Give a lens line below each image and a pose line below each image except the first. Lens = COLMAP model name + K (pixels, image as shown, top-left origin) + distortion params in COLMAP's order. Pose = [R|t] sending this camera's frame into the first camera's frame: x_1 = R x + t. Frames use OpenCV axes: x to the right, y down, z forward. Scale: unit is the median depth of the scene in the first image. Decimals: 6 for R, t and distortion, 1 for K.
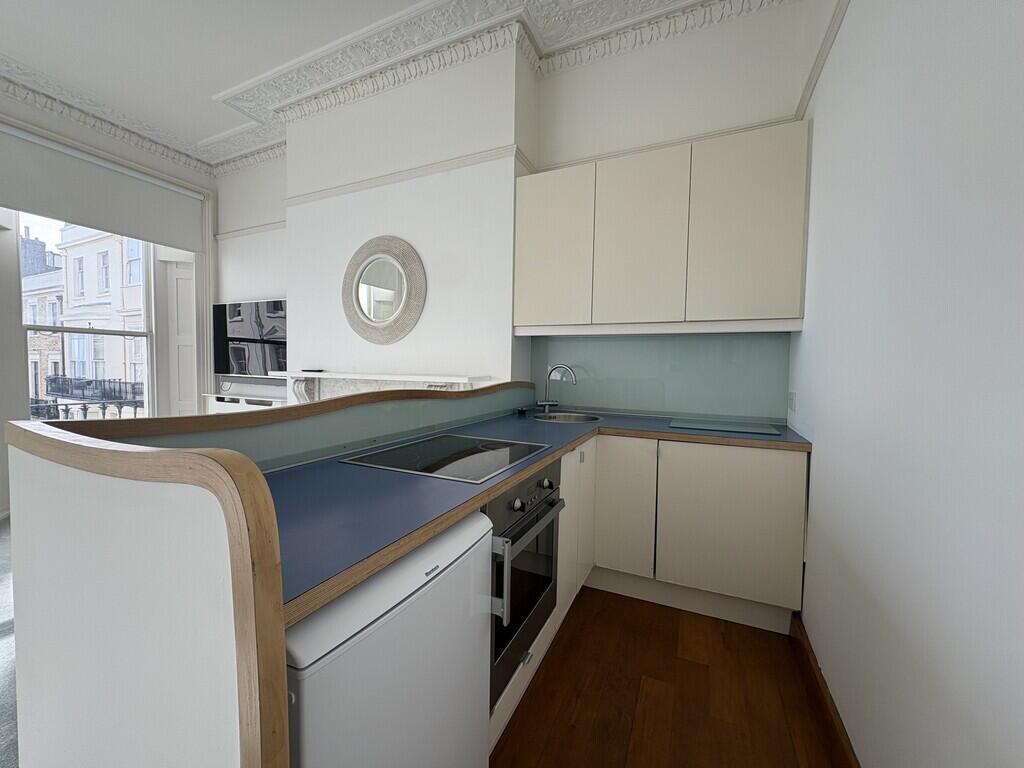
lens RADIAL K [[408.5, 0, 512.0], [0, 408.5, 384.0], [0, 0, 1]] dist [0.001640, 0.000043]
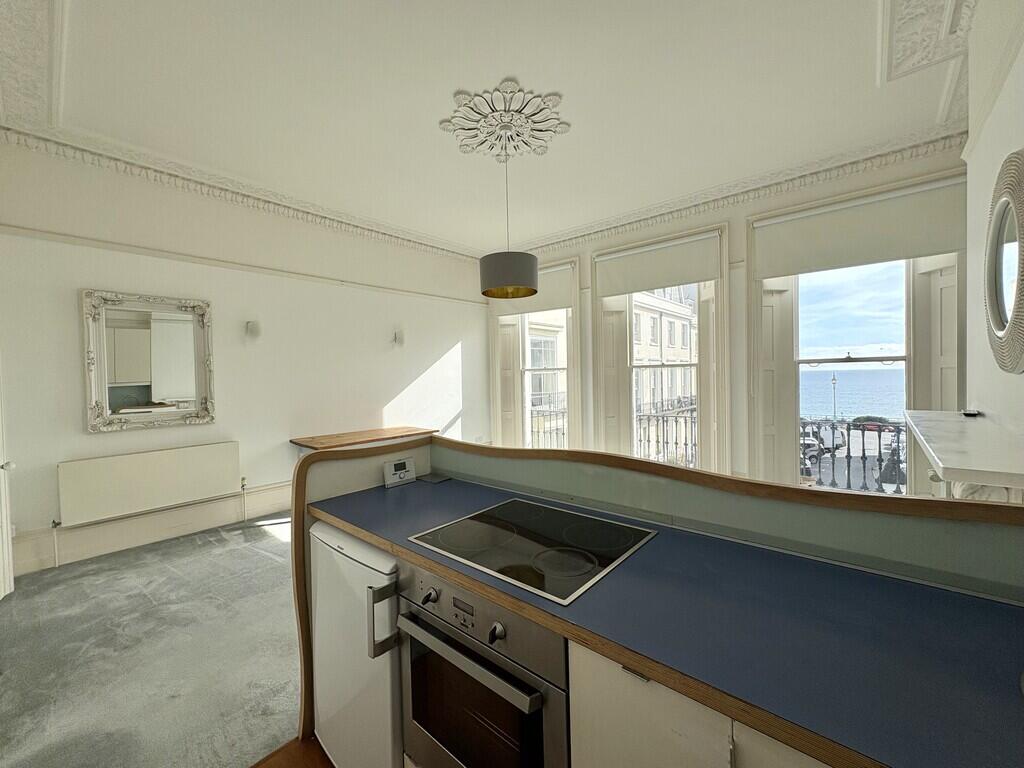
lens RADIAL K [[402.0, 0, 512.0], [0, 402.0, 384.0], [0, 0, 1]] dist [-0.016745, 0.000050]
pose [[-0.282829, 0.008785, -0.959130, 0.252171], [-0.022076, 0.999634, 0.015666, -0.069919], [0.958916, 0.025604, -0.282532, 0.484948]]
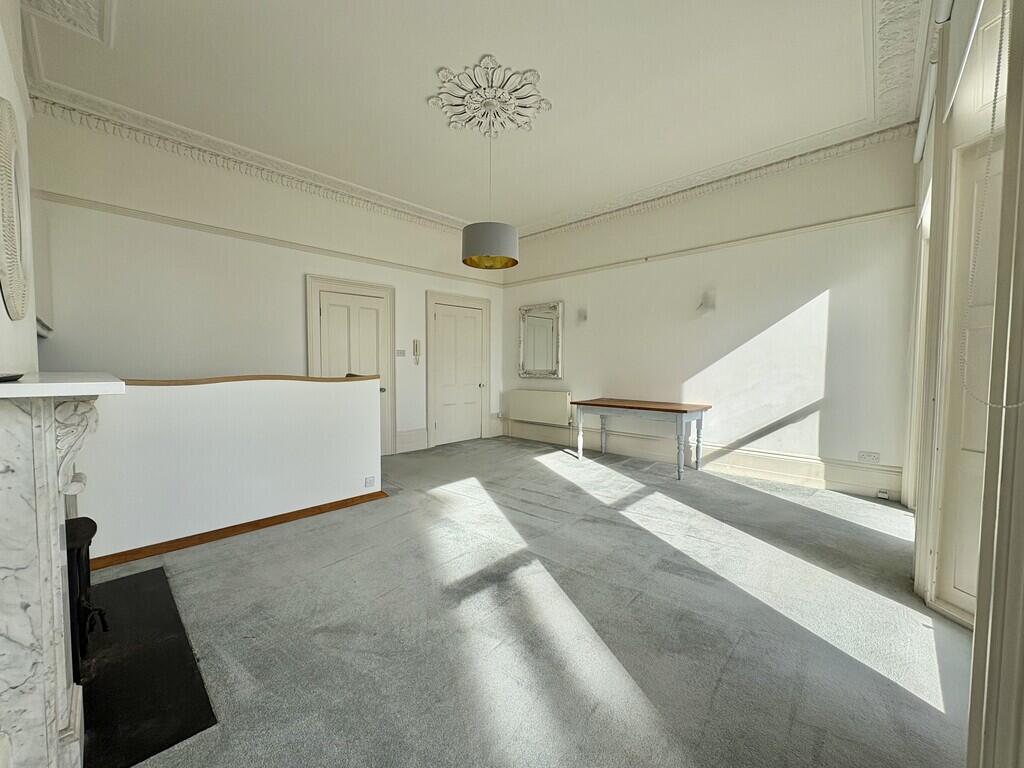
lens RADIAL K [[404.7, 0, 512.0], [0, 404.7, 384.0], [0, 0, 1]] dist [0.000306, 0.000029]
pose [[-0.948248, -0.035908, 0.315493, -0.958205], [-0.008617, 0.996129, 0.087477, -0.056874], [-0.317413, 0.080231, -0.944887, 1.132281]]
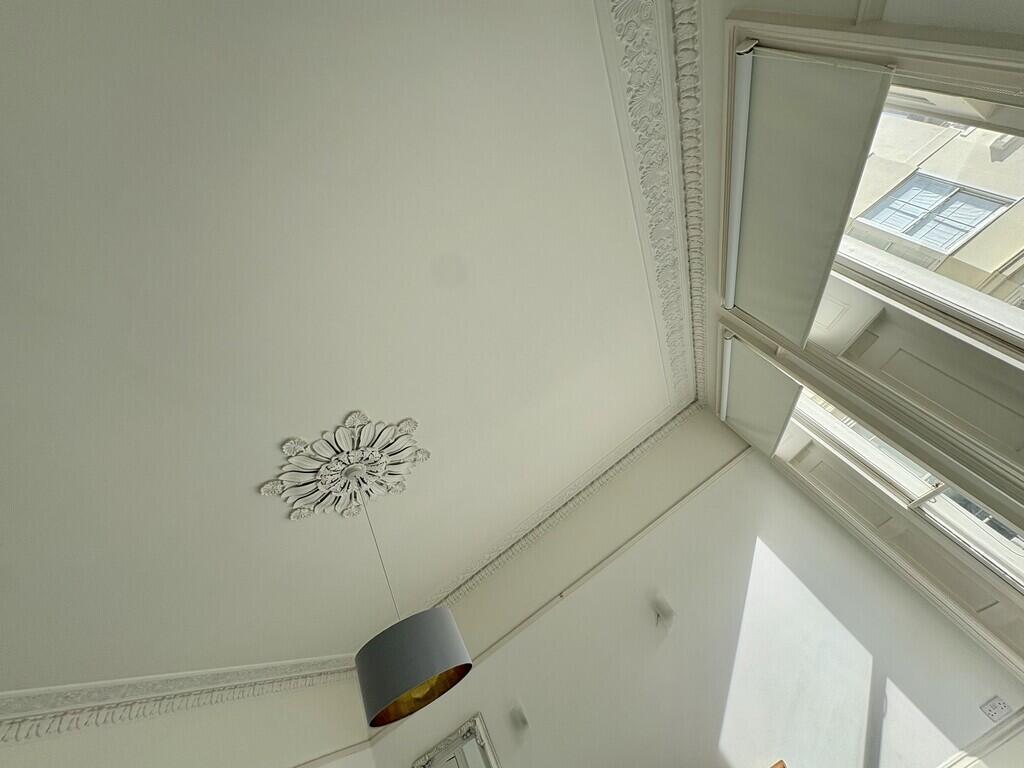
lens RADIAL K [[408.5, 0, 512.0], [0, 408.5, 384.0], [0, 0, 1]] dist [0.001640, 0.000043]
pose [[-0.887398, 0.365578, -0.280851, -0.695280], [0.460296, 0.668894, -0.583703, -0.169796], [-0.025529, -0.647251, -0.761849, 0.857247]]
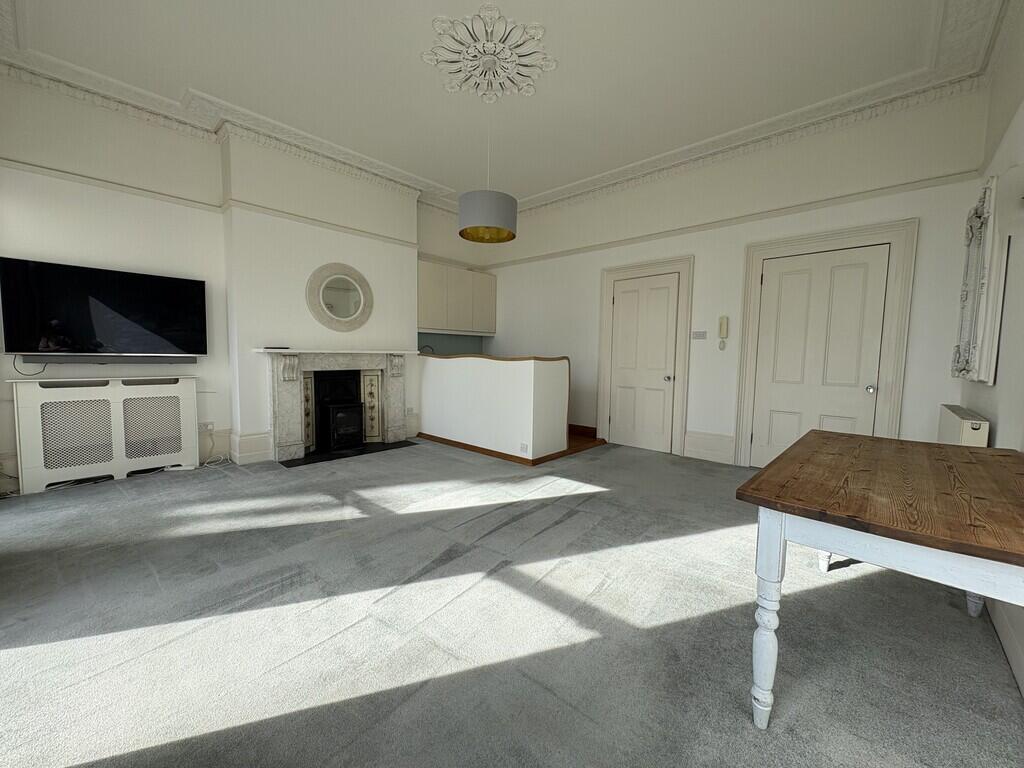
lens RADIAL K [[408.5, 0, 512.0], [0, 408.5, 384.0], [0, 0, 1]] dist [0.001640, 0.000043]
pose [[0.292548, -0.086157, 0.952362, -1.473417], [0.029540, 0.996272, 0.081056, -0.001935], [-0.955794, 0.004420, 0.294002, -0.093562]]
